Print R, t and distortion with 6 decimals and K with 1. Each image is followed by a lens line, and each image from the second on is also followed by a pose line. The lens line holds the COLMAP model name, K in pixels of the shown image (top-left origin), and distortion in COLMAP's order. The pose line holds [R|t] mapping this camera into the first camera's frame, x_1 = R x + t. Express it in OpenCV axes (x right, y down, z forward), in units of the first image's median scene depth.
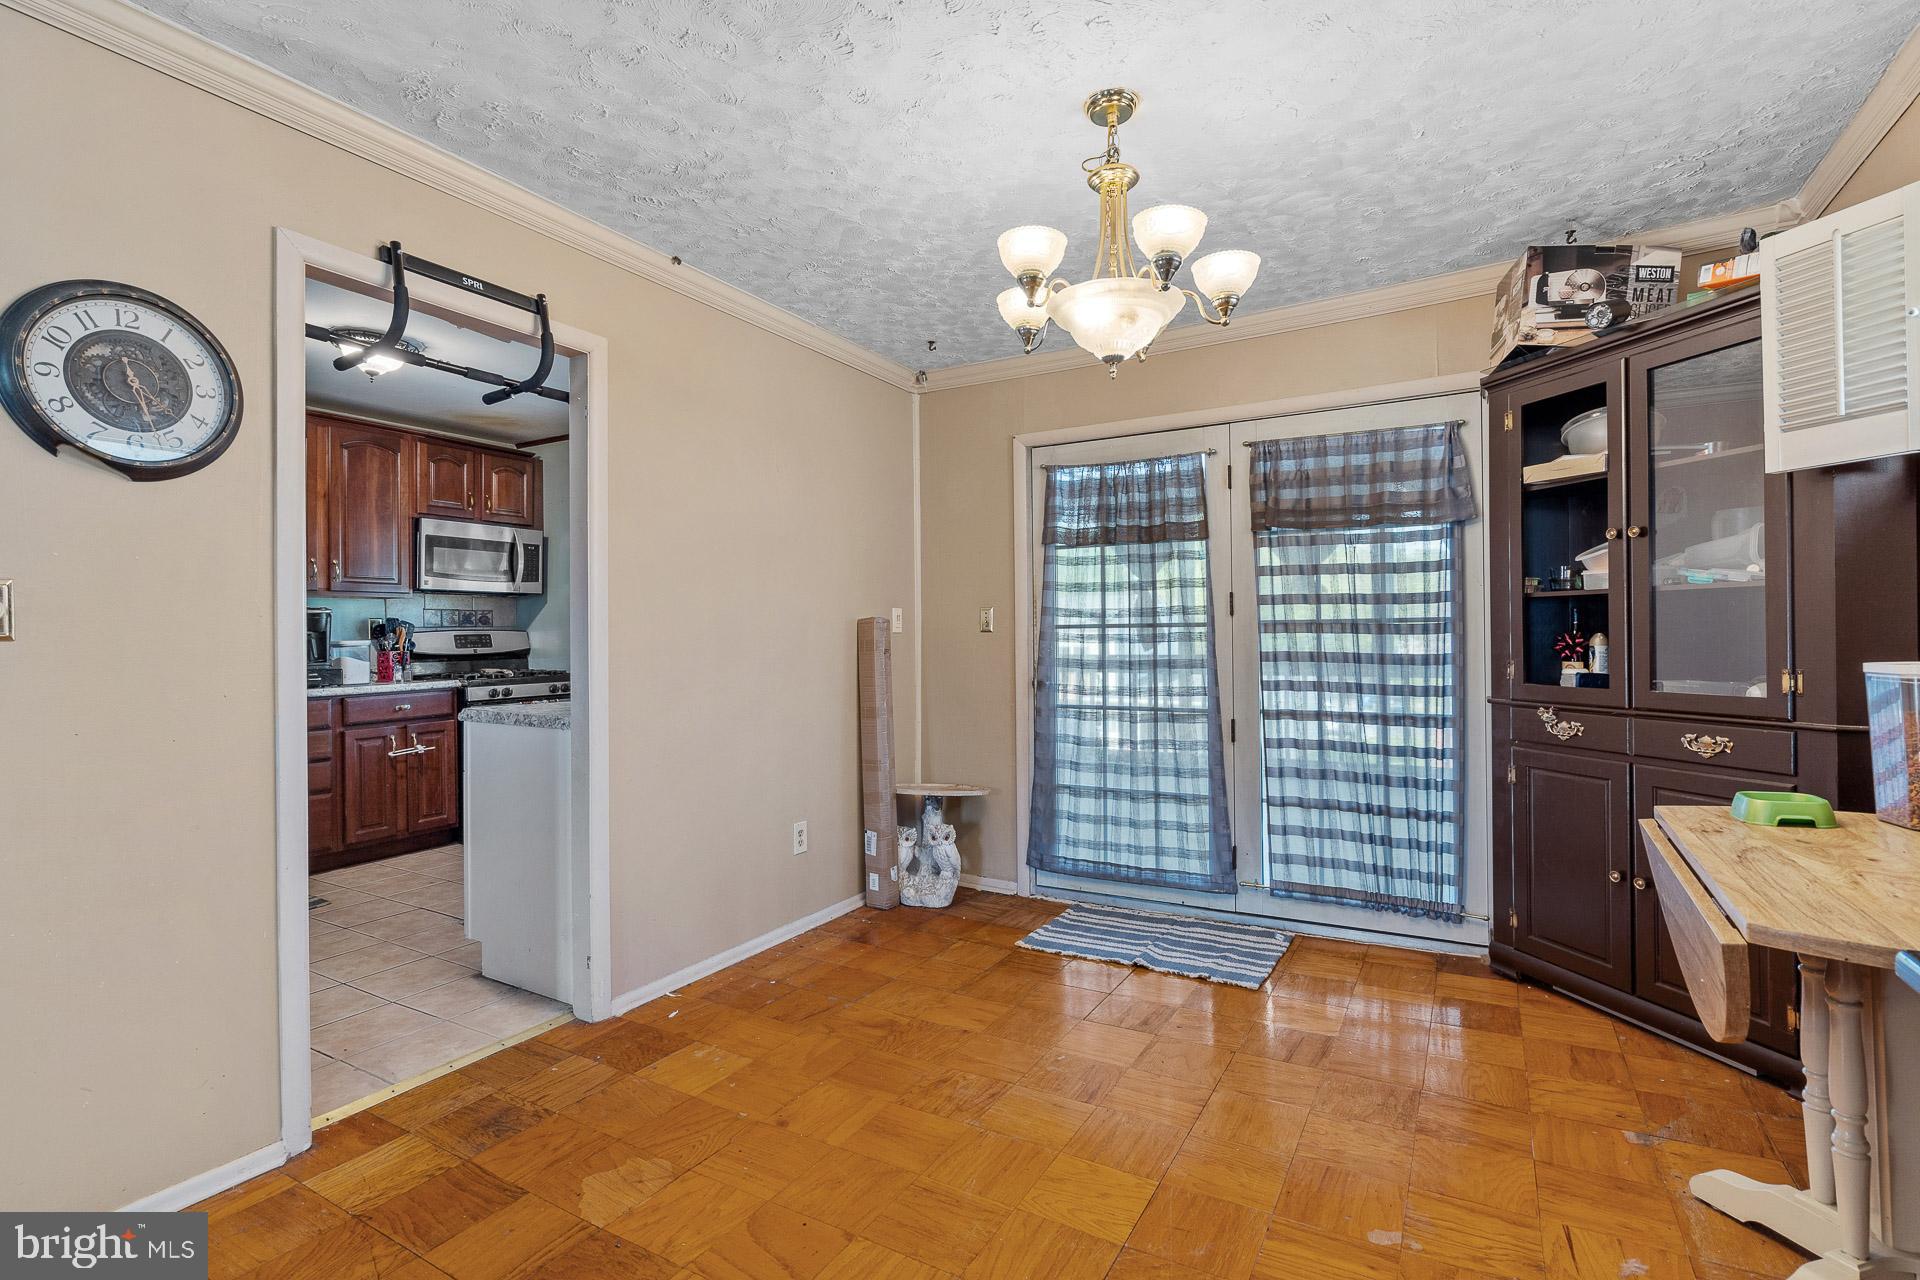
lens RADIAL K [[871.2, 0, 988.1], [0, 871.2, 633.6], [0, 0, 1]] dist [-0.008393, 0.001963]
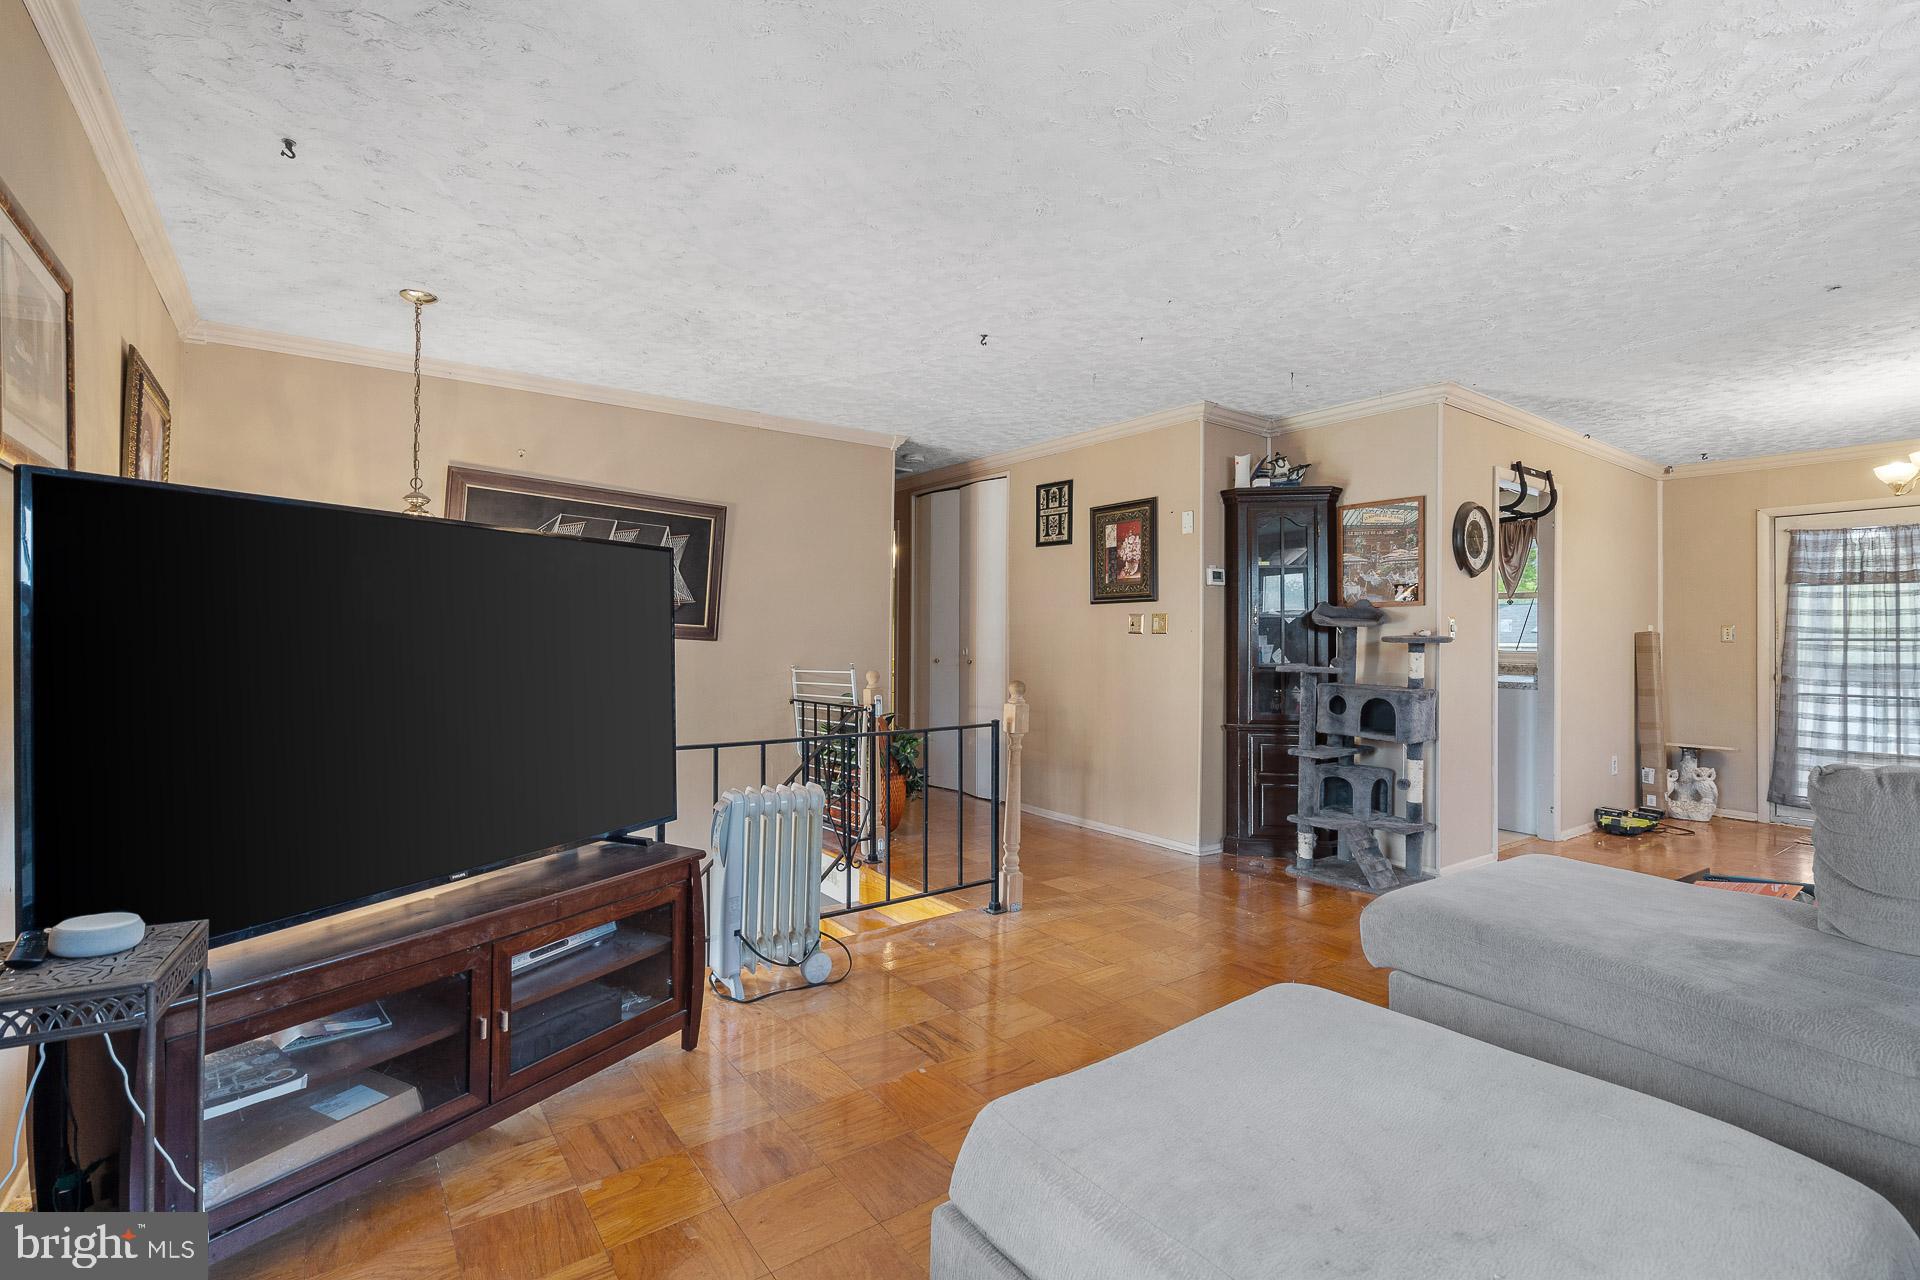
lens RADIAL K [[871.2, 0, 946.0], [0, 871.2, 625.7], [0, 0, 1]] dist [-0.008393, 0.001963]
pose [[0.908441, 0.011816, -0.417845, -0.625061], [-0.017645, 0.999793, -0.010090, 0.009264], [0.417640, 0.016539, 0.908462, -0.935492]]
